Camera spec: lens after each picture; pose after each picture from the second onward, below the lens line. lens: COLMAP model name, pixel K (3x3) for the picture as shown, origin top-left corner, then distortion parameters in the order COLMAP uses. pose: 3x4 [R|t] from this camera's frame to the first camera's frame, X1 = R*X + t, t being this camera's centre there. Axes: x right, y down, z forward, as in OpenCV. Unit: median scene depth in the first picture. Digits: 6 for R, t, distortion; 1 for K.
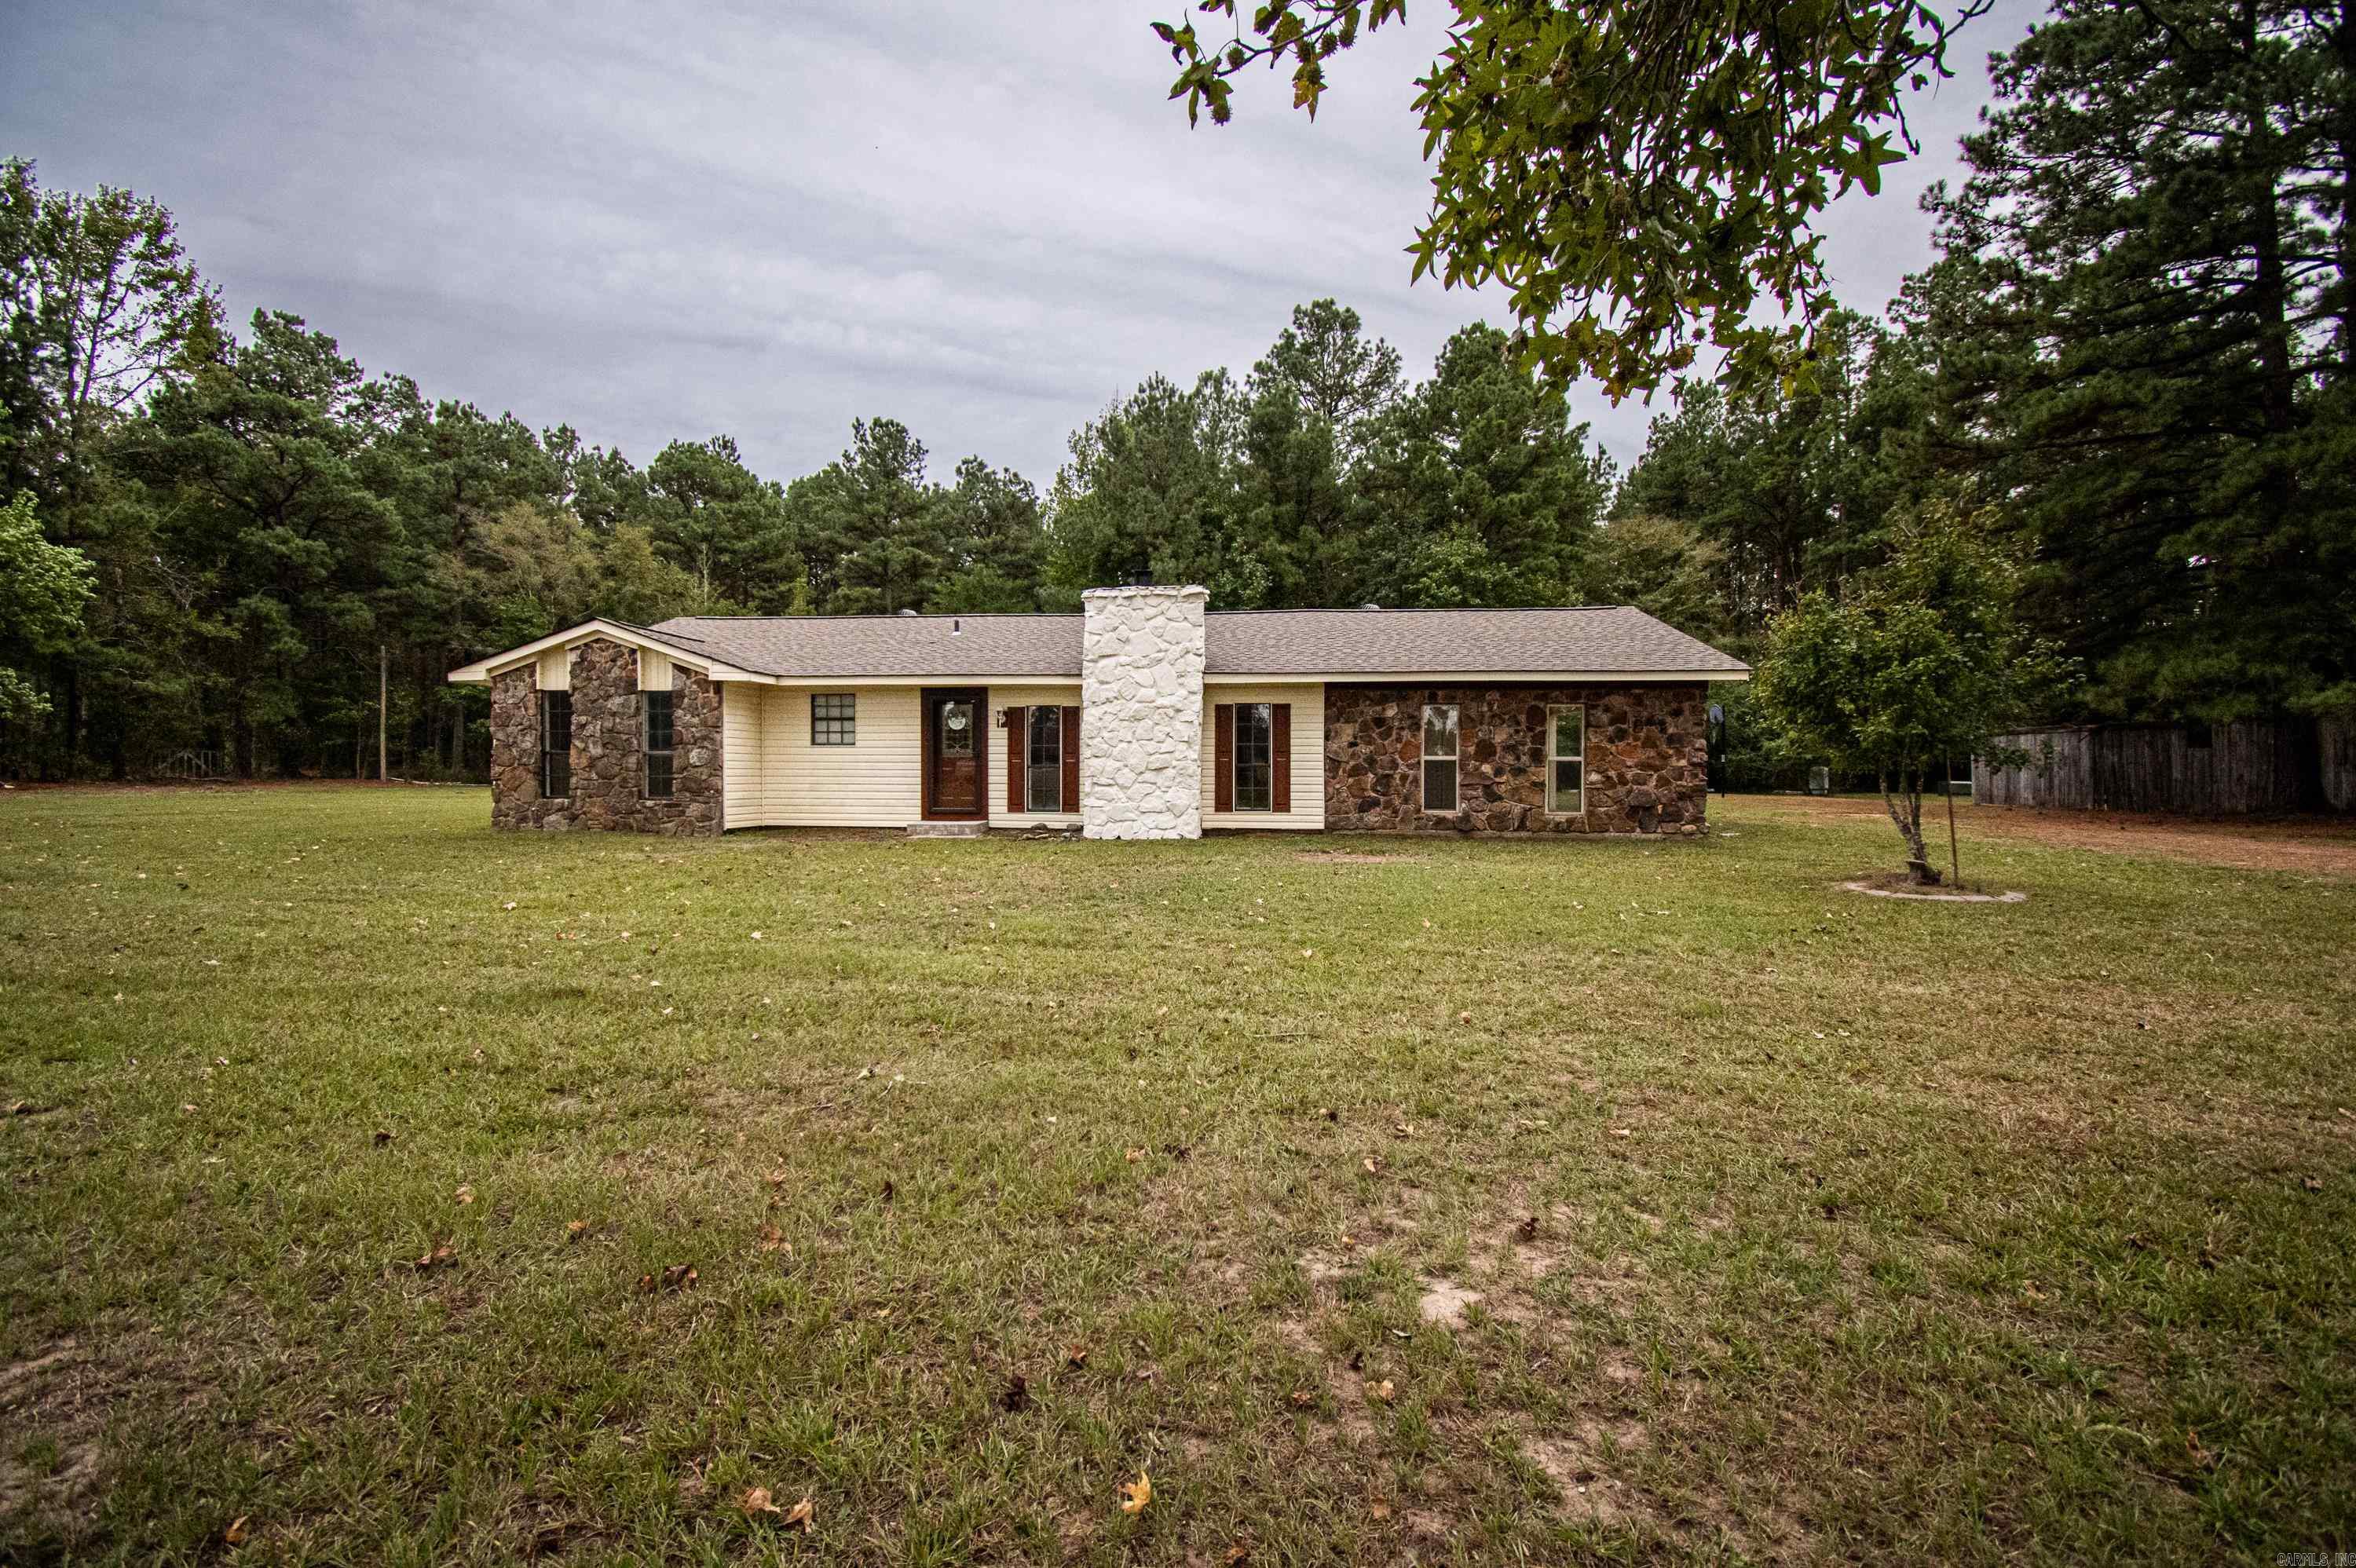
lens RADIAL K [[1035.8, 0, 1236.6], [0, 1035.8, 783.2], [0, 0, 1]] dist [-0.000266, -0.015471]
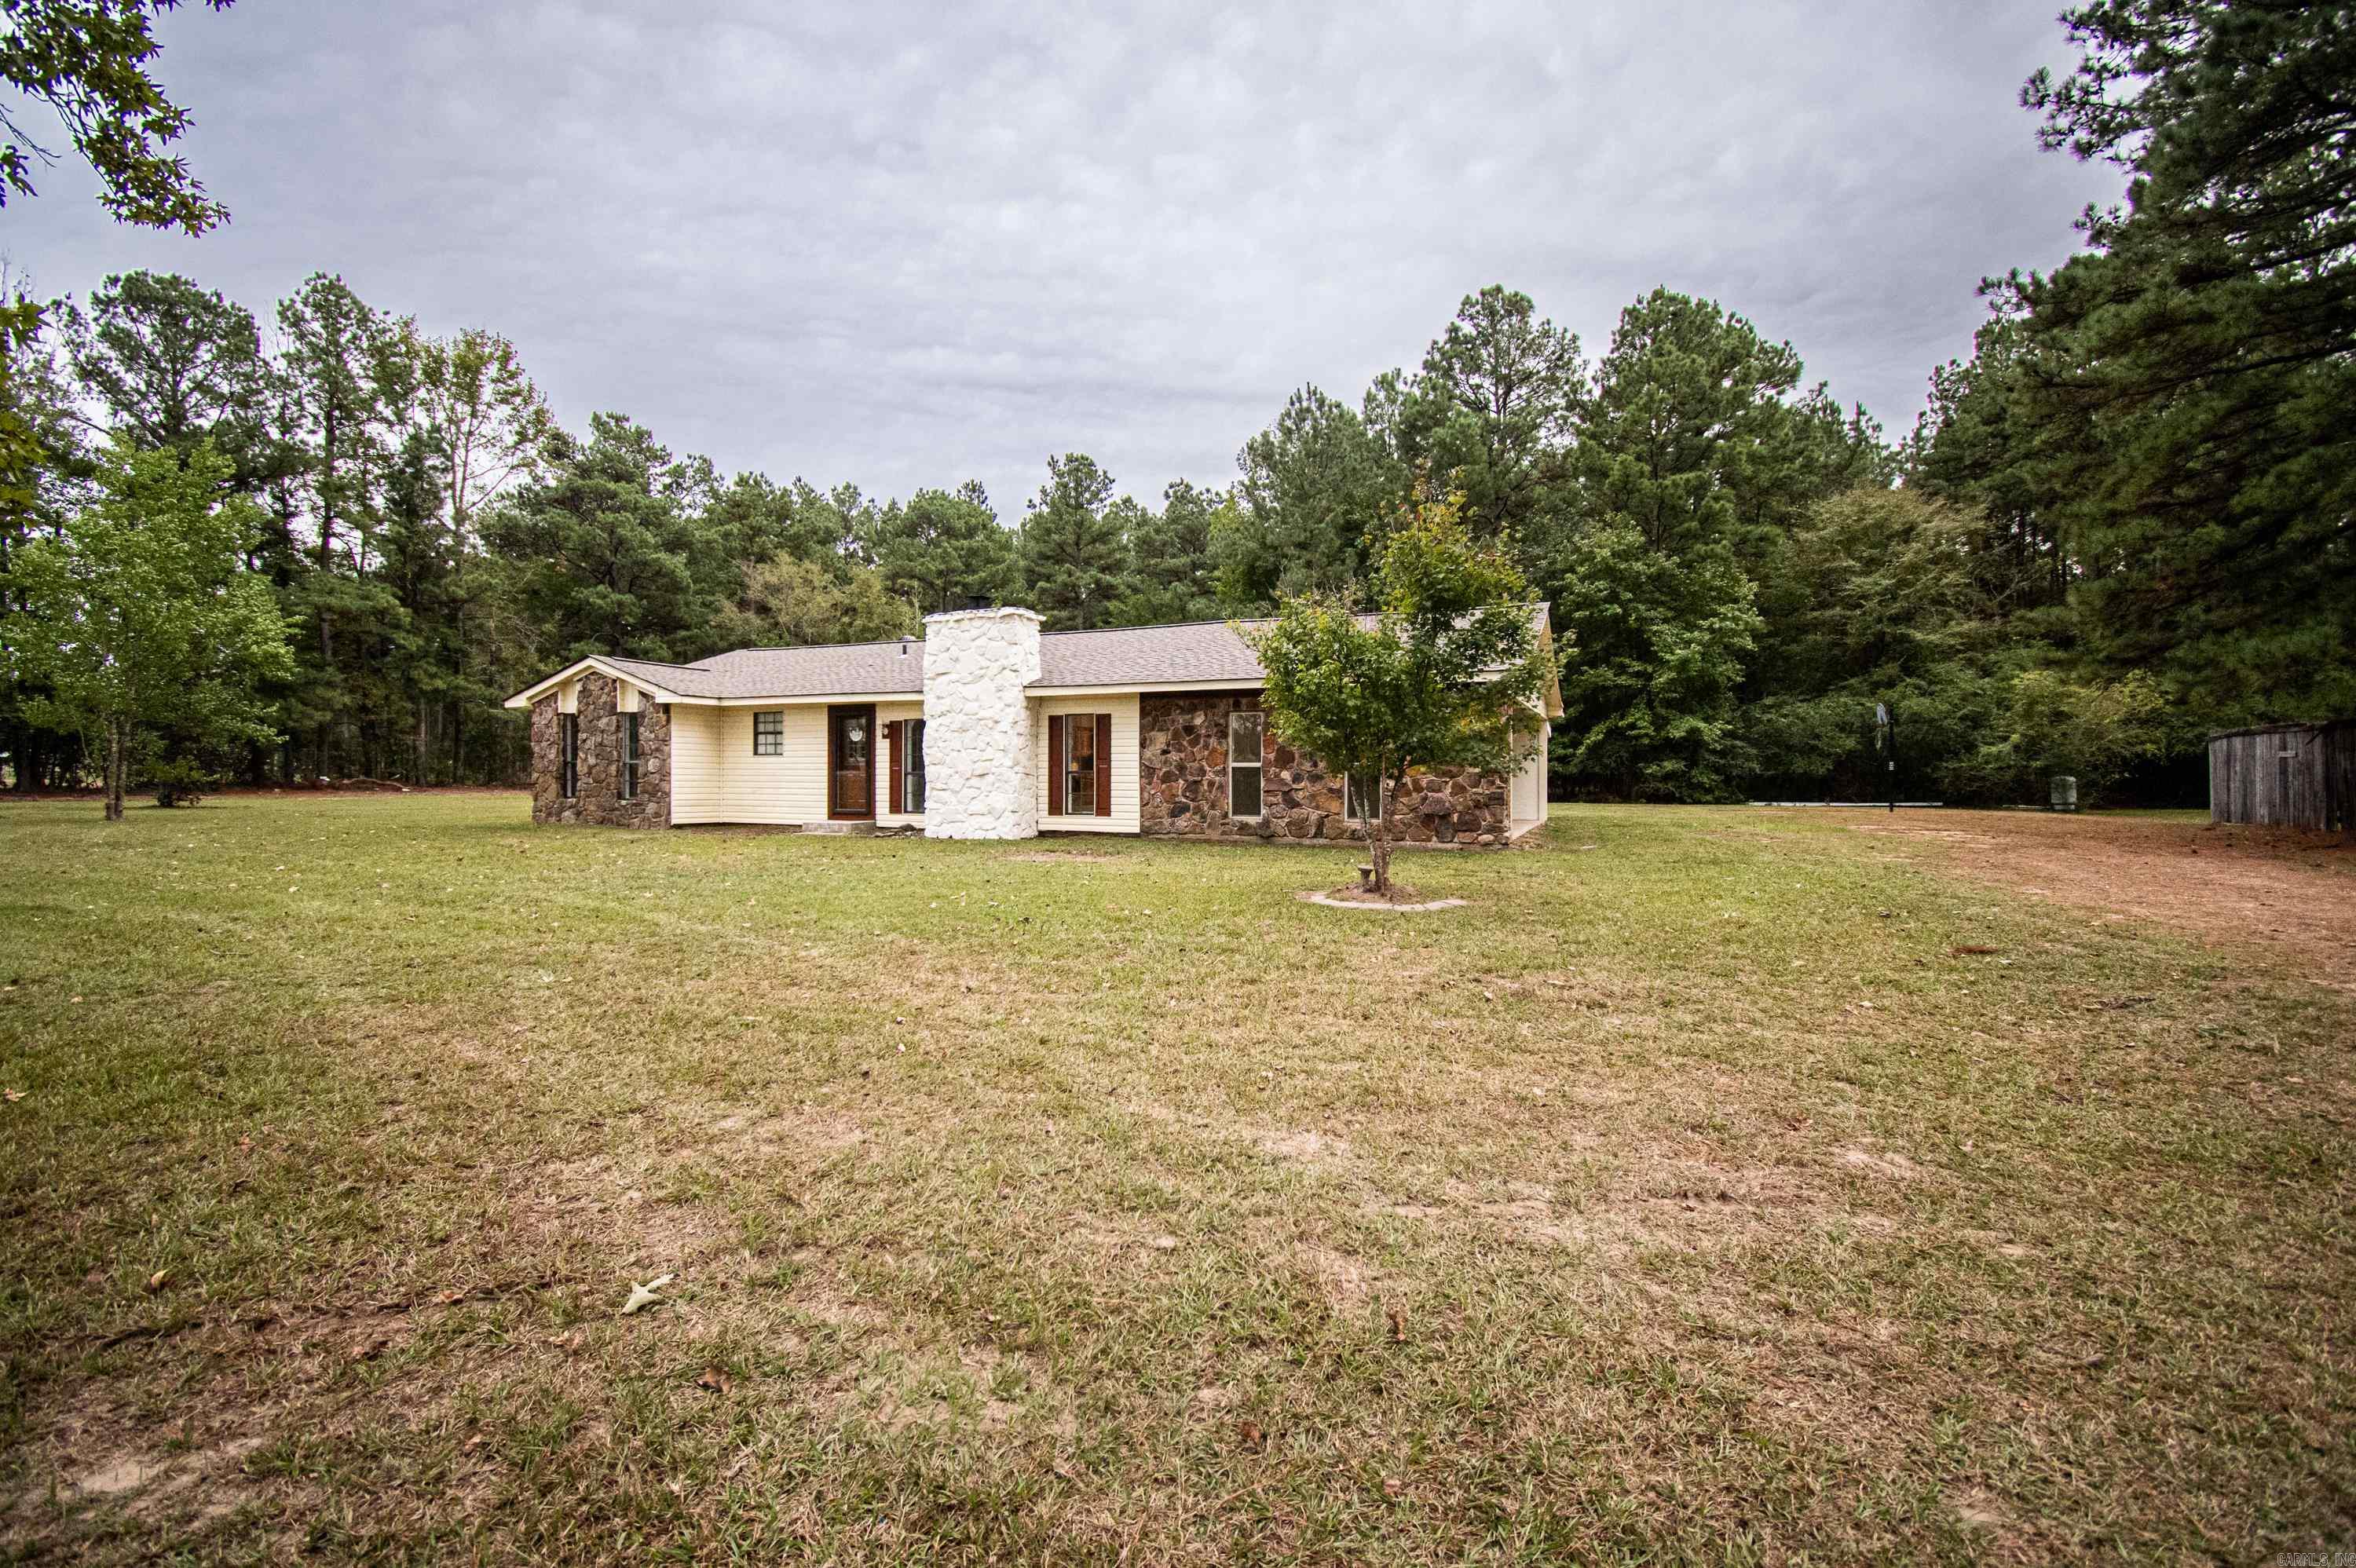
lens RADIAL K [[1035.8, 0, 1138.4], [0, 1035.8, 781.2], [0, 0, 1]] dist [-0.000266, -0.015471]
pose [[0.949763, 0.002037, -0.312965, 0.393848], [-0.006026, 0.999912, -0.011780, 0.004380], [0.312913, 0.013074, 0.949692, 0.005481]]
